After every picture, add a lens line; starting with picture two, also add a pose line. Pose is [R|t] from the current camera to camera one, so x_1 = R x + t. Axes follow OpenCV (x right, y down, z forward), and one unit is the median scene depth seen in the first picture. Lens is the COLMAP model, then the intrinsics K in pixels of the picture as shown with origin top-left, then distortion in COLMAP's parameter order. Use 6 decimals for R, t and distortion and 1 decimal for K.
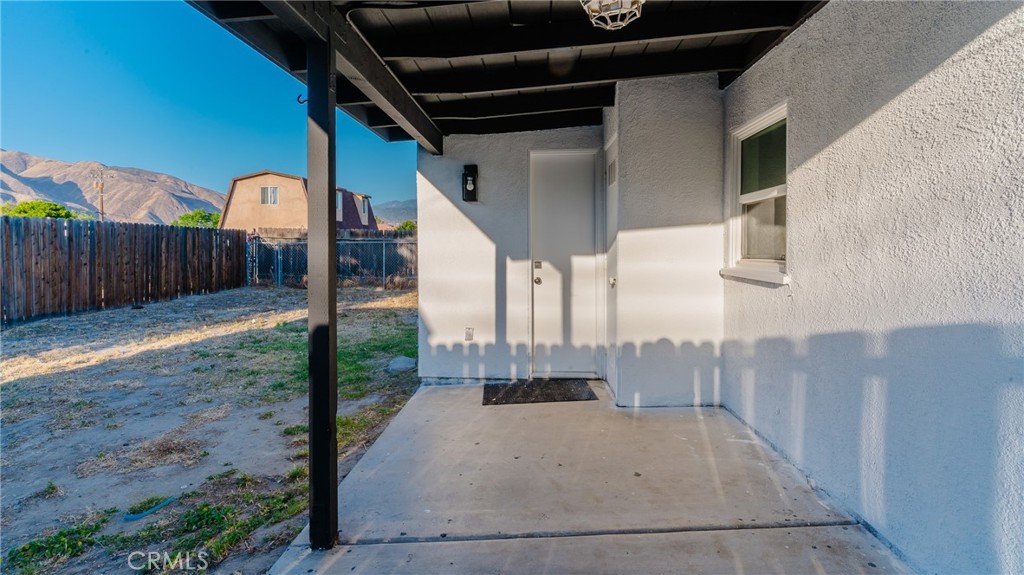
lens RADIAL K [[493.0, 0, 506.2], [0, 493.0, 243.5], [0, 0, 1]] dist [0.002347, -0.000131]
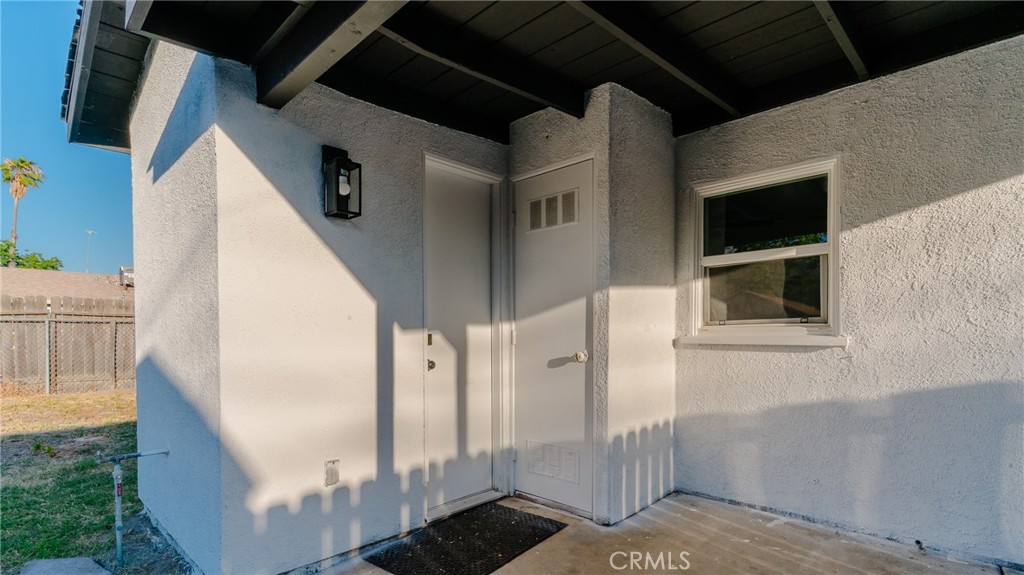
lens RADIAL K [[493.0, 0, 504.1], [0, 493.0, 334.4], [0, 0, 1]] dist [0.002347, -0.000131]
pose [[0.650171, 0.006380, 0.759761, -0.357694], [-0.006383, 0.999975, -0.002935, 0.040361], [-0.759761, -0.002941, 0.650196, 0.526922]]
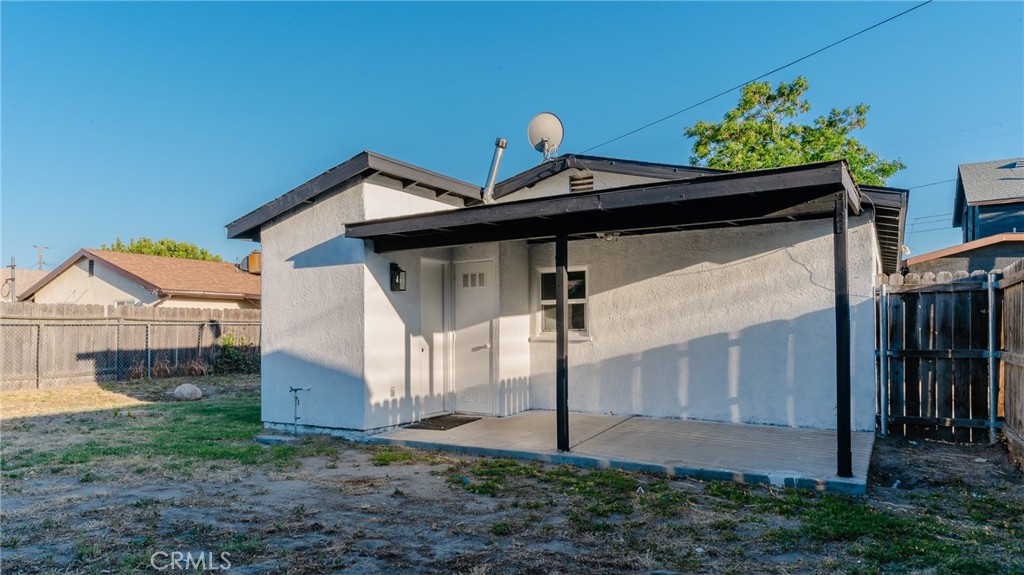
lens RADIAL K [[691.9, 0, 521.6], [0, 691.9, 276.5], [0, 0, 1]] dist [-0.007648, -0.003316]
pose [[0.442321, 0.074956, 0.893719, -1.600452], [-0.001241, 0.996552, -0.082966, 0.029690], [-0.896856, 0.035588, 0.440889, -0.130421]]
